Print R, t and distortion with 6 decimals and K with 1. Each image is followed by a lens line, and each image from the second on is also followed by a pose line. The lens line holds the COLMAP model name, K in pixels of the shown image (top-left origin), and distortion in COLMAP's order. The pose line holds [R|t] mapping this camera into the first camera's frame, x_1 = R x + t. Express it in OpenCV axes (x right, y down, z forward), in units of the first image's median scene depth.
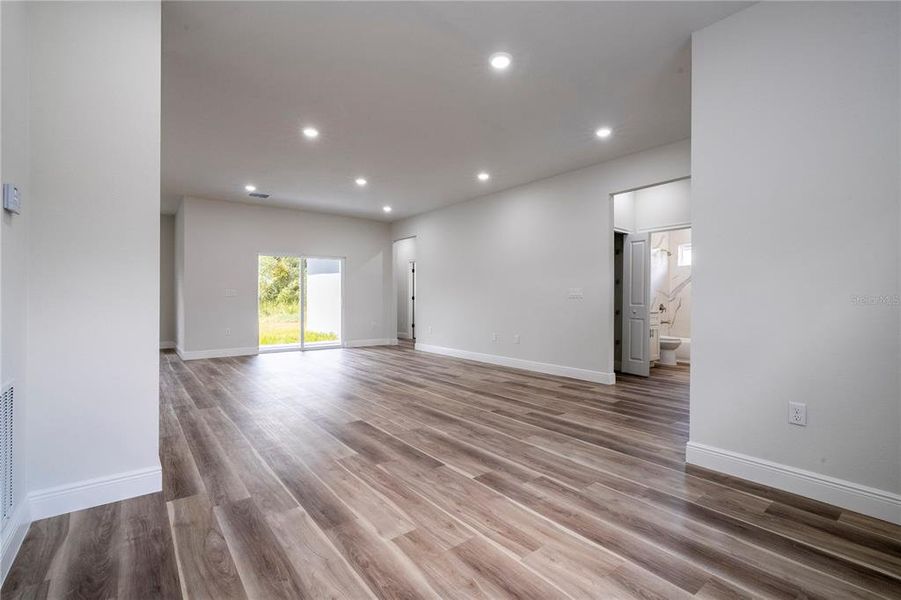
lens RADIAL K [[405.5, 0, 456.2], [0, 405.5, 301.1], [0, 0, 1]] dist [-0.000748, -0.000285]
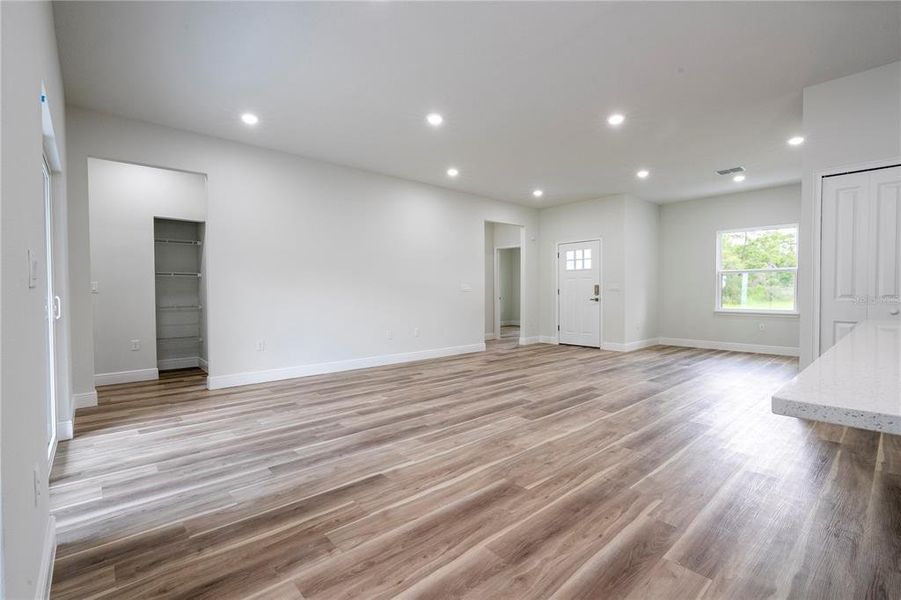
lens RADIAL K [[408.9, 0, 462.7], [0, 408.9, 298.9], [0, 0, 1]] dist [-0.003541, -0.000503]
pose [[-0.074480, -0.015798, 0.997097, -1.052767], [0.000635, 0.999874, 0.015889, -0.005181], [-0.997222, 0.001817, -0.074460, 1.158574]]
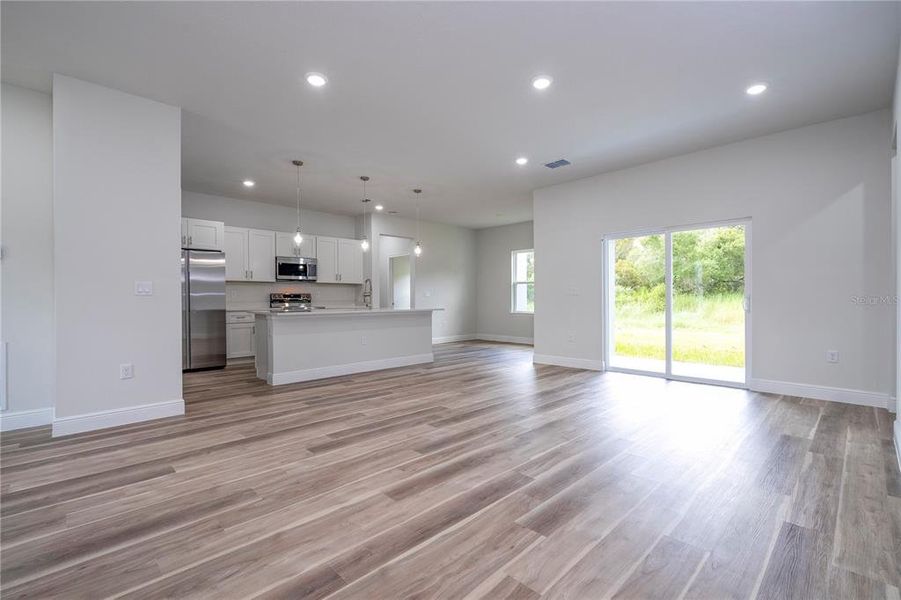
lens RADIAL K [[405.5, 0, 456.2], [0, 405.5, 301.1], [0, 0, 1]] dist [-0.000748, -0.000285]
pose [[0.103579, 0.002335, -0.994618, 0.343831], [0.003401, 0.999991, 0.002702, -0.001155], [0.994615, -0.003663, 0.103570, 0.952373]]
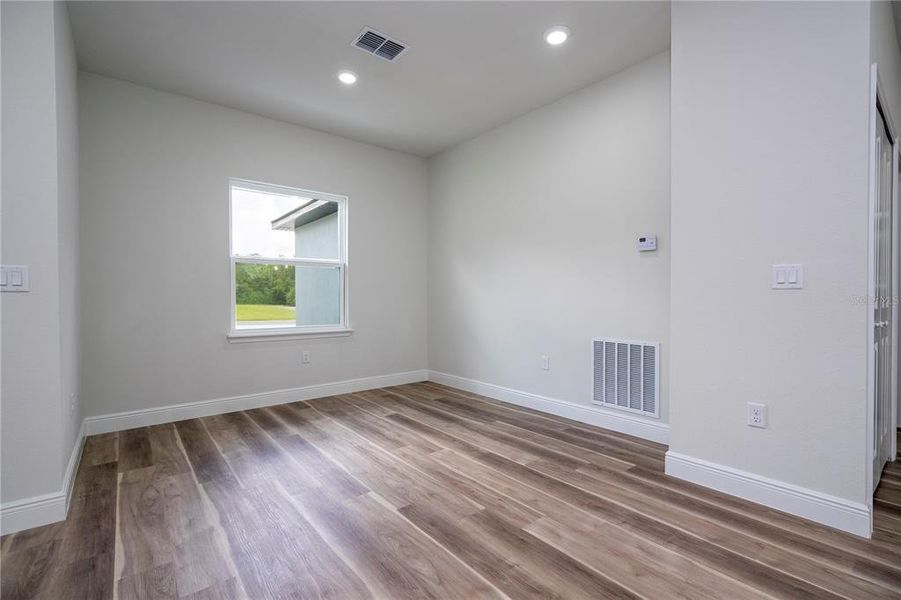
lens RADIAL K [[405.5, 0, 456.2], [0, 405.5, 301.1], [0, 0, 1]] dist [-0.000748, -0.000285]
pose [[-0.999918, -0.001592, -0.012669, -0.064500], [-0.001767, 0.999903, 0.013782, -0.003909], [0.012646, 0.013803, -0.999825, 0.879451]]
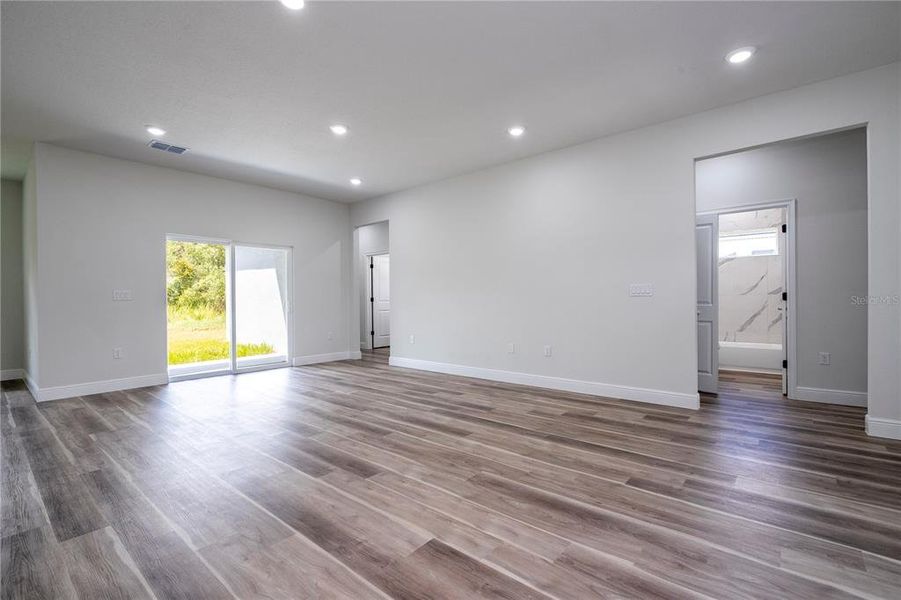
lens RADIAL K [[405.5, 0, 456.2], [0, 405.5, 301.1], [0, 0, 1]] dist [-0.000748, -0.000285]
pose [[0.980934, -0.011553, 0.193997, -0.203586], [0.011903, 0.999929, -0.000637, -0.002269], [-0.193976, 0.002934, 0.981002, 0.335074]]
